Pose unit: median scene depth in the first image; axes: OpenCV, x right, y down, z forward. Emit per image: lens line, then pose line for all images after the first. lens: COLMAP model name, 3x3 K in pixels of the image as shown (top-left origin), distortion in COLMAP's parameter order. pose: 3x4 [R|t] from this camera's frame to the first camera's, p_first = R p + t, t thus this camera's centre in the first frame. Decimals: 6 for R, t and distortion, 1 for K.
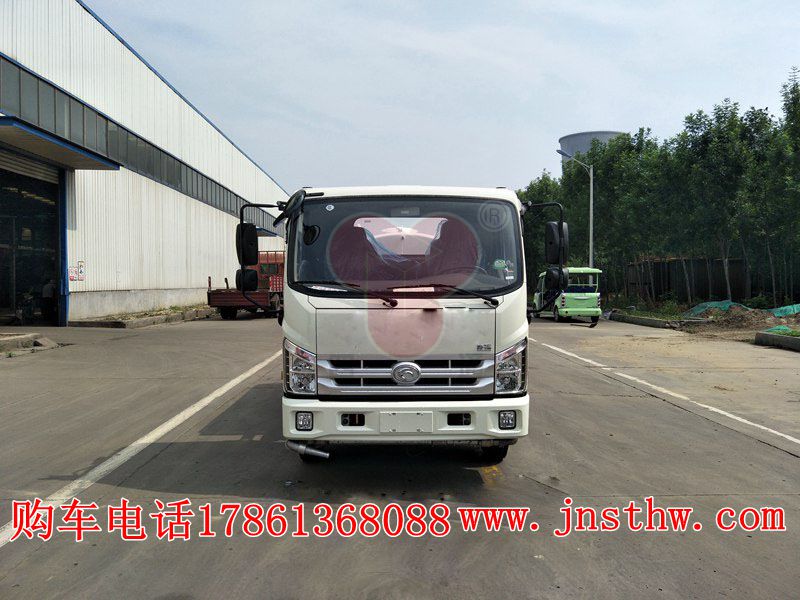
lens RADIAL K [[661.8, 0, 400.0], [0, 661.8, 300.0], [0, 0, 1]] dist [0.075933, -0.173162]
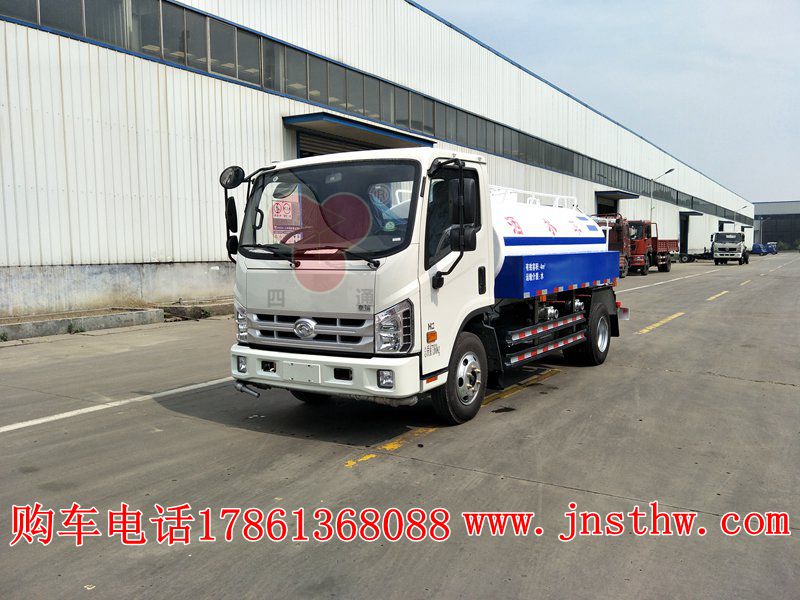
lens RADIAL K [[661.8, 0, 400.0], [0, 661.8, 300.0], [0, 0, 1]] dist [0.075933, -0.173162]
pose [[0.837607, 0.030065, -0.545446, 0.731251], [-0.001513, 0.998608, 0.052720, 0.005156], [0.546272, -0.043333, 0.836486, 0.168124]]
